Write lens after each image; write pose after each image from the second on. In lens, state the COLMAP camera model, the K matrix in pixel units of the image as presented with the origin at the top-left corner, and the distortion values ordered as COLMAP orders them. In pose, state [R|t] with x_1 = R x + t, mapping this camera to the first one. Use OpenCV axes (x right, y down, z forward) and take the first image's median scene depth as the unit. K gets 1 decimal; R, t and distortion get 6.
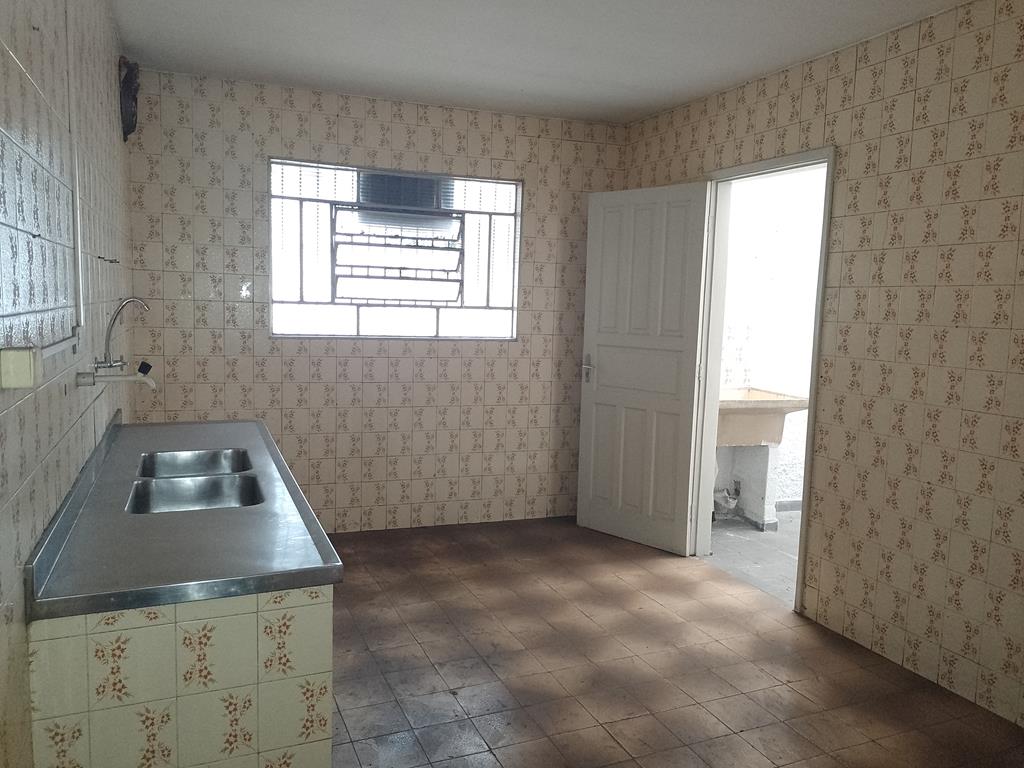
lens RADIAL K [[768.6, 0, 515.4], [0, 768.6, 385.8], [0, 0, 1]] dist [0.043542, -0.045544]
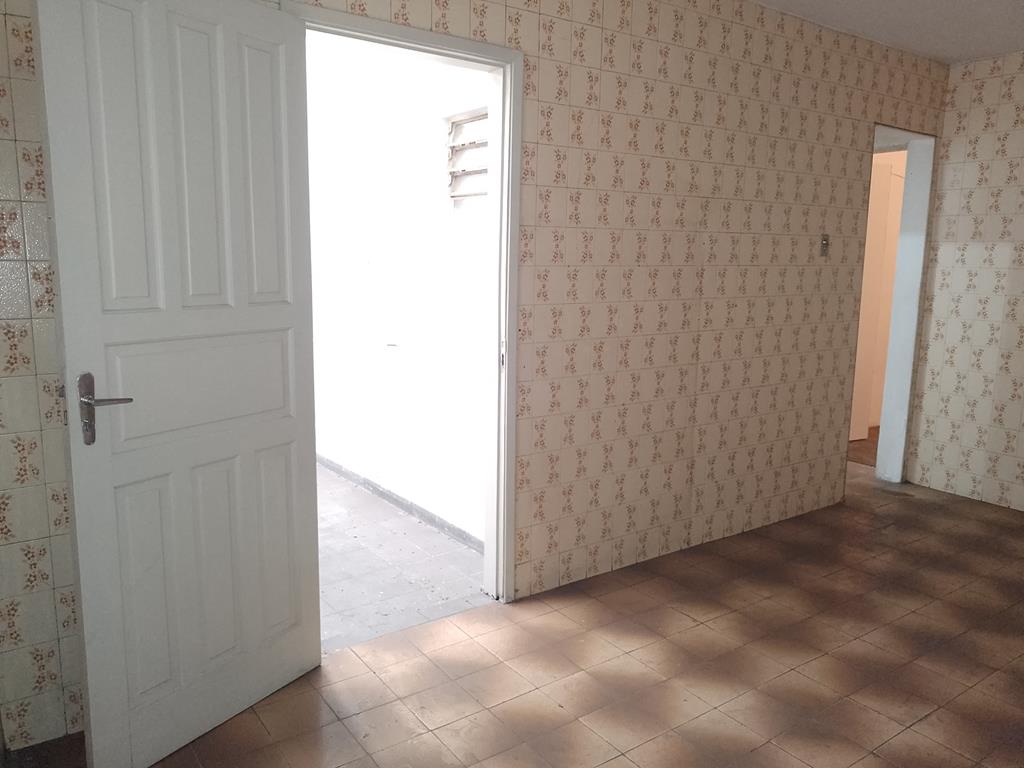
lens RADIAL K [[768.6, 0, 510.1], [0, 768.6, 380.3], [0, 0, 1]] dist [0.043542, -0.045544]
pose [[-0.205083, -0.202159, 0.957639, -0.473336], [0.076951, 0.972077, 0.221686, -0.161211], [-0.975715, 0.119155, -0.183800, 1.274023]]
